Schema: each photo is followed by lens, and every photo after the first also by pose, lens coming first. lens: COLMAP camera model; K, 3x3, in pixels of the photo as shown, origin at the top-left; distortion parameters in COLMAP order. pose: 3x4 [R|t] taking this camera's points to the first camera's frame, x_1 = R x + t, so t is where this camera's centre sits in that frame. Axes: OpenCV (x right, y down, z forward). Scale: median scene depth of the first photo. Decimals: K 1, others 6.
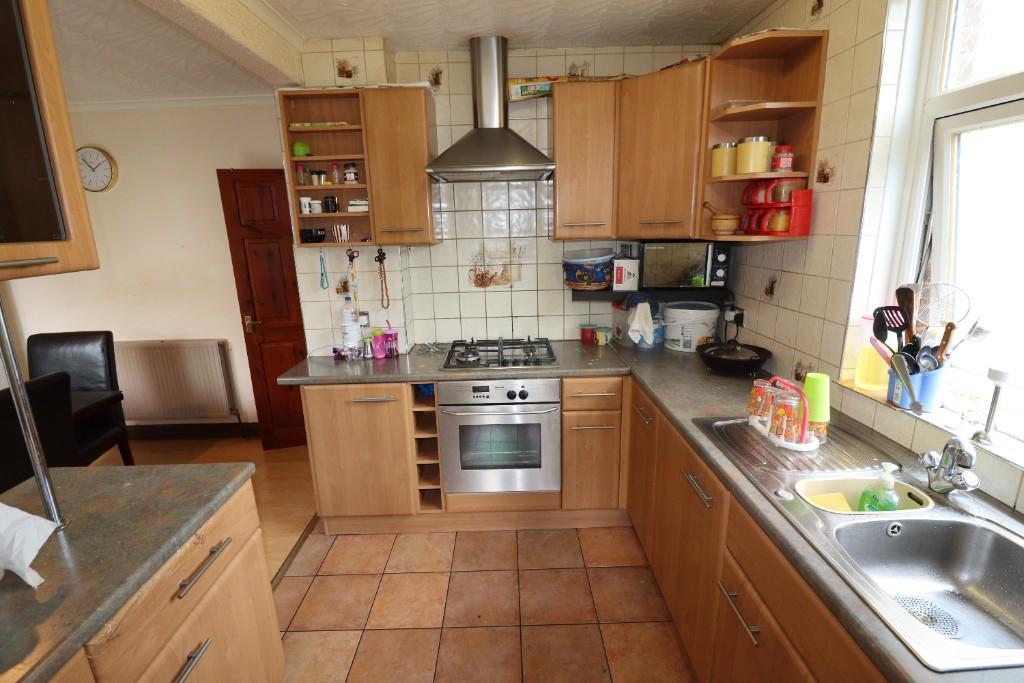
lens RADIAL K [[480.7, 0, 510.7], [0, 480.7, 337.7], [0, 0, 1]] dist [-0.002001, -0.000235]
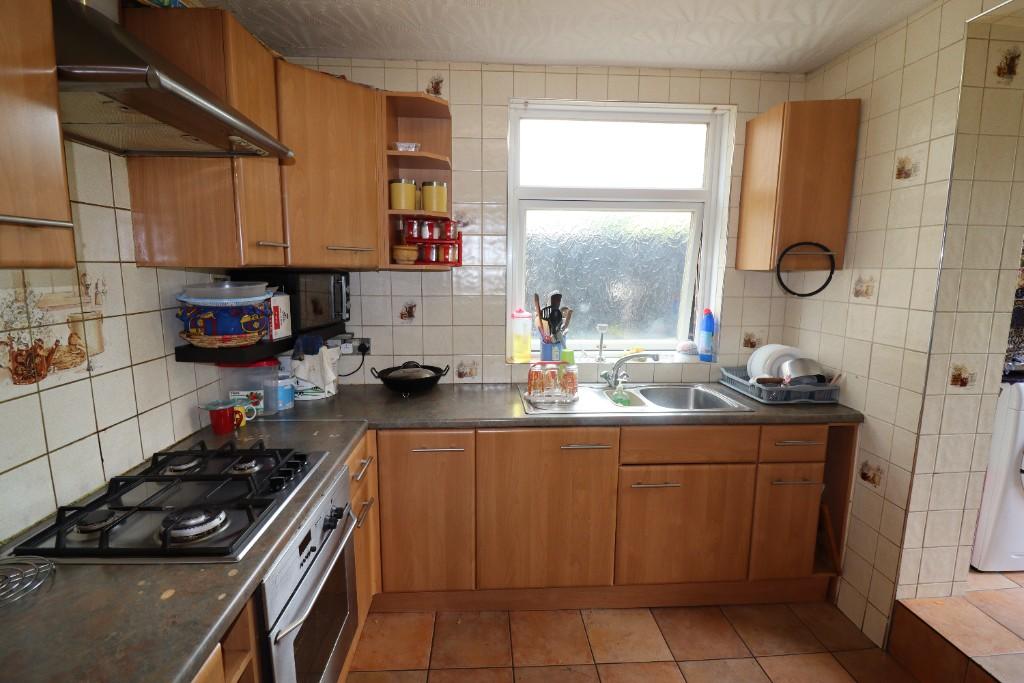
lens RADIAL K [[480.7, 0, 510.7], [0, 480.7, 337.7], [0, 0, 1]] dist [-0.002001, -0.000235]
pose [[-0.045320, -0.119341, 0.991818, -0.508999], [0.216887, 0.967981, 0.126383, -0.114546], [-0.975144, 0.220840, -0.017986, 0.669394]]
